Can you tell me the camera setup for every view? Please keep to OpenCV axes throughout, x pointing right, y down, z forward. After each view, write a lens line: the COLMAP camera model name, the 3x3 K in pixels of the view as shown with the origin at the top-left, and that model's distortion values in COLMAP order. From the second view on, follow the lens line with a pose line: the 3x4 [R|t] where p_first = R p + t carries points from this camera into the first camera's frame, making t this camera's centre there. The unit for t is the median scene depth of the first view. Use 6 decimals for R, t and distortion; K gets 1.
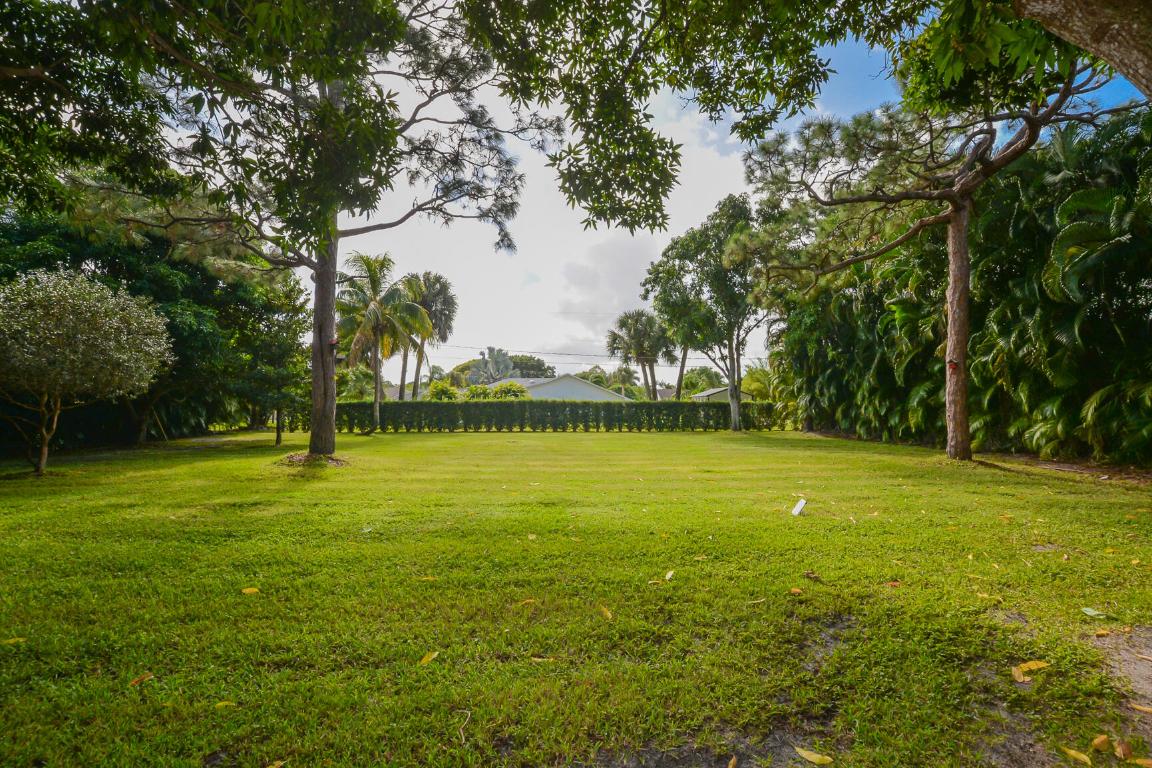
lens RADIAL K [[517.6, 0, 576.0], [0, 517.6, 384.0], [0, 0, 1]] dist [-0.034783, 0.000357]
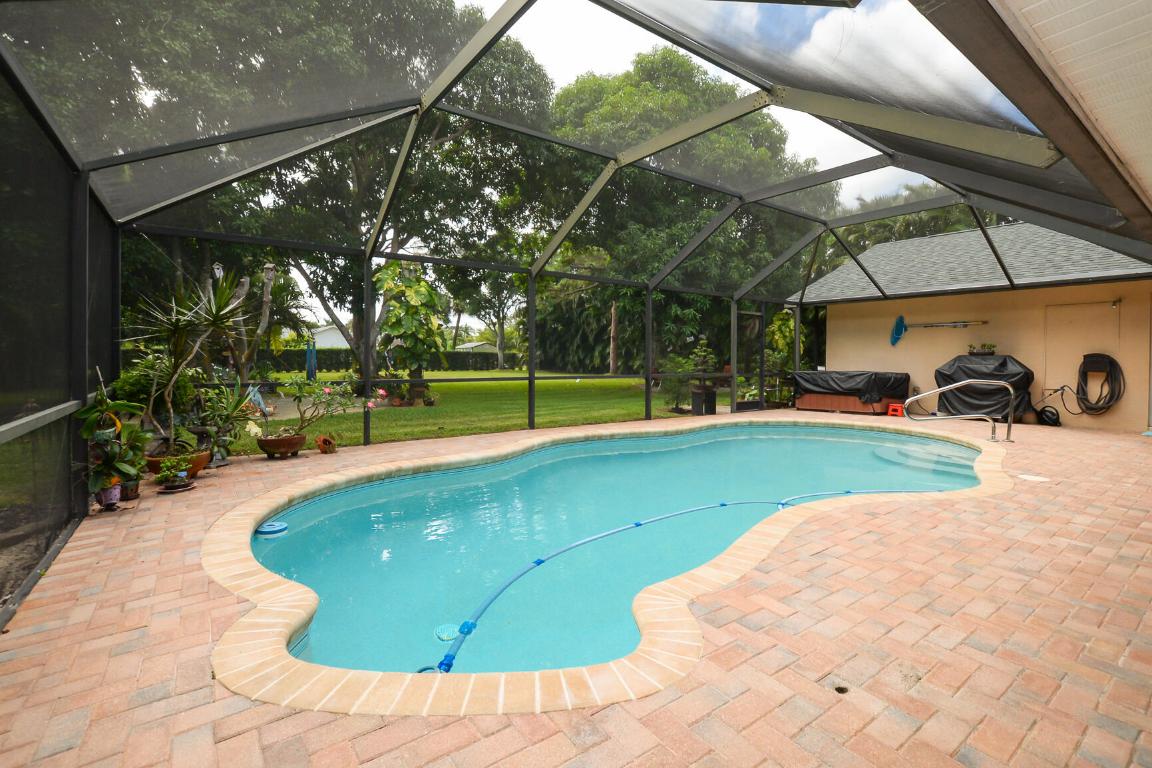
lens RADIAL K [[517.6, 0, 576.0], [0, 517.6, 384.0], [0, 0, 1]] dist [-0.034783, 0.000357]
pose [[0.837298, -0.017628, 0.546462, -0.577427], [-0.031664, 0.996239, 0.080654, -0.004839], [-0.545829, -0.084835, 0.833591, -0.746312]]
